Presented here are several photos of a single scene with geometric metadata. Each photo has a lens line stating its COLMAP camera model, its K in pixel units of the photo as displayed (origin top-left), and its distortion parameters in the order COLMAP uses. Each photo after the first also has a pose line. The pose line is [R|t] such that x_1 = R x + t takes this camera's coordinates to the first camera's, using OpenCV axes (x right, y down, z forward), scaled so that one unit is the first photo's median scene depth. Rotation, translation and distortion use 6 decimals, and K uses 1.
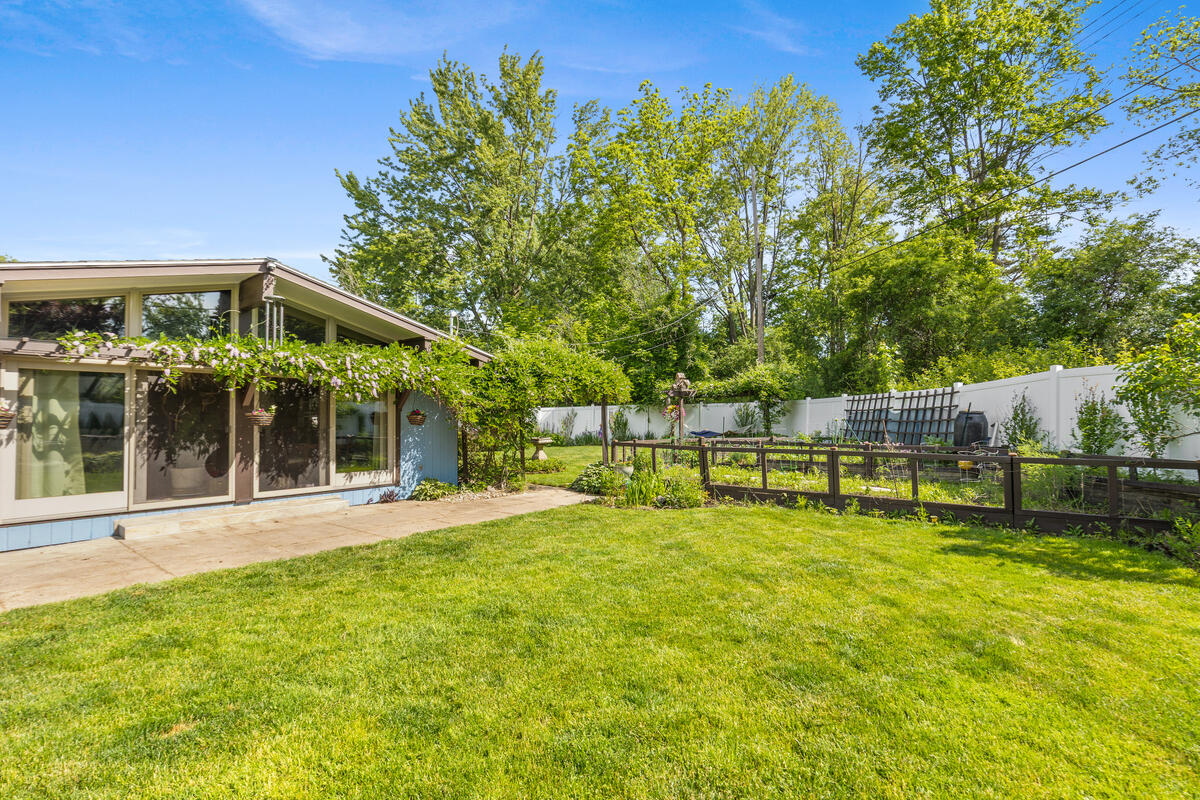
lens RADIAL K [[541.8, 0, 601.0], [0, 541.8, 404.4], [0, 0, 1]] dist [0.001942, 0.000916]
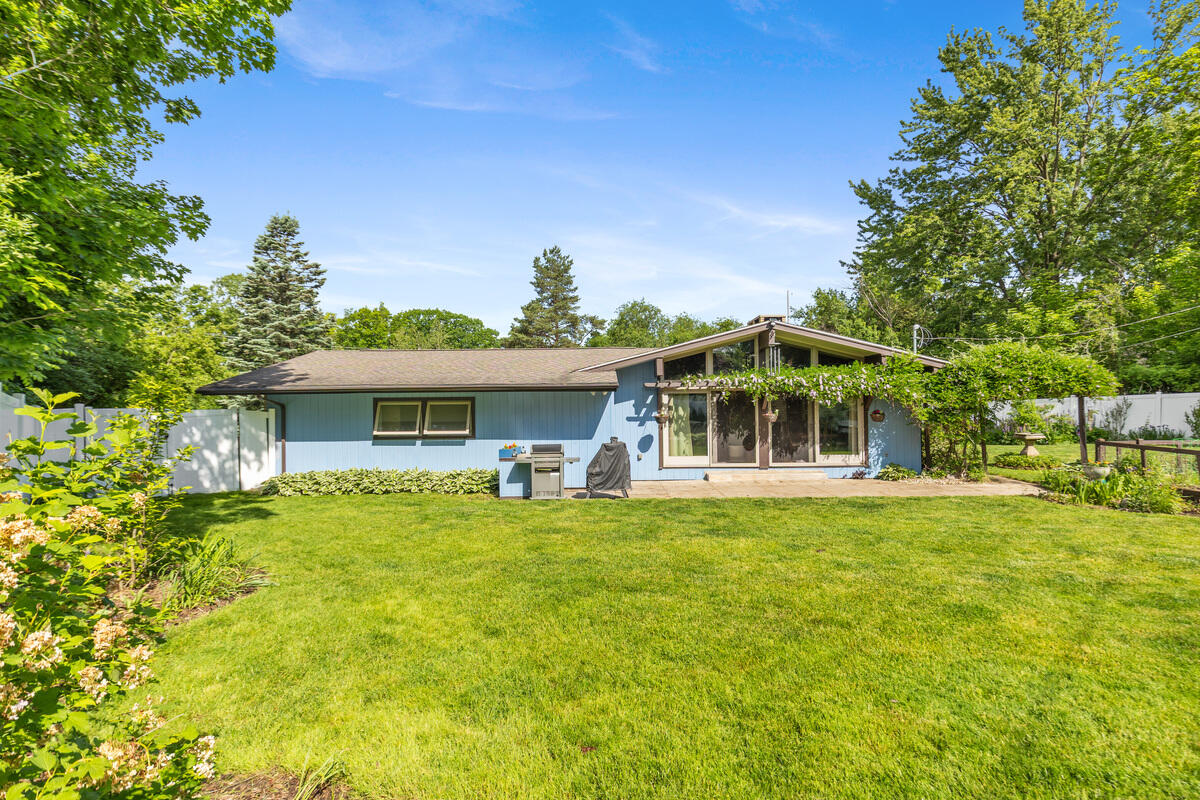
lens RADIAL K [[574.4, 0, 606.3], [0, 574.4, 399.2], [0, 0, 1]] dist [-0.009456, -0.000463]
pose [[0.621744, -0.011599, -0.783135, 0.359633], [0.027022, 0.999613, 0.006648, -0.045323], [0.782755, -0.025295, 0.621816, -0.394478]]
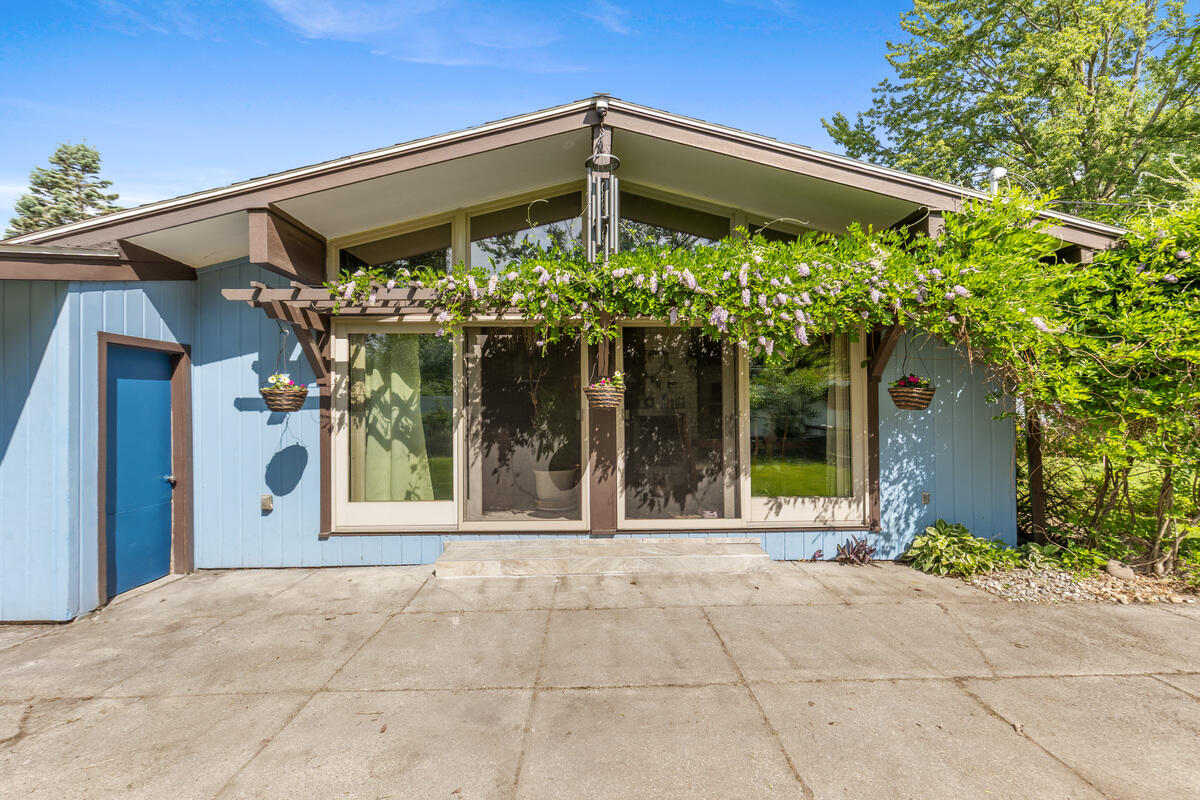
lens RADIAL K [[541.8, 0, 603.8], [0, 541.8, 402.6], [0, 0, 1]] dist [0.001942, 0.000916]
pose [[0.641174, -0.009057, -0.767342, -0.167792], [0.023127, 0.999704, 0.007524, 0.025286], [0.767047, -0.022570, 0.641193, 0.547517]]
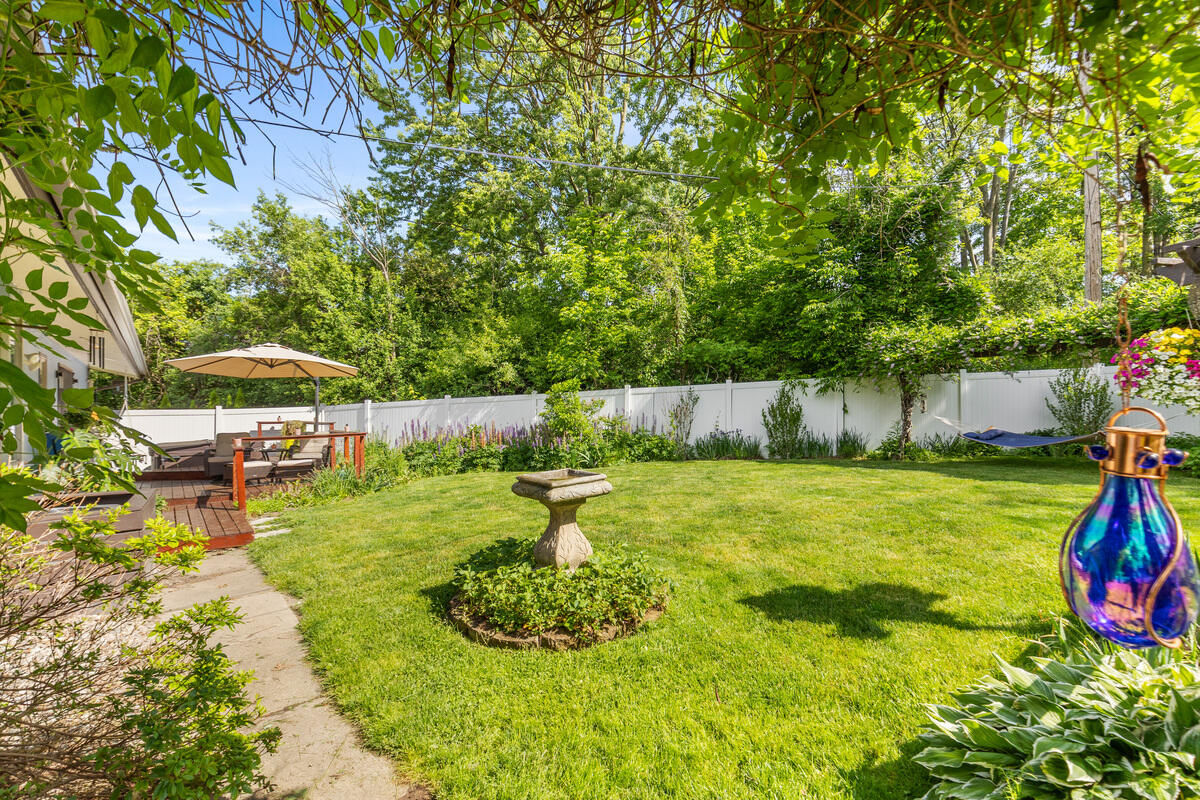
lens RADIAL K [[541.8, 0, 603.3], [0, 541.8, 408.7], [0, 0, 1]] dist [0.001942, 0.000916]
pose [[0.977701, -0.011567, -0.209683, -0.064675], [0.015950, 0.999688, 0.019226, 0.042020], [0.209395, -0.022142, 0.977580, 1.222444]]
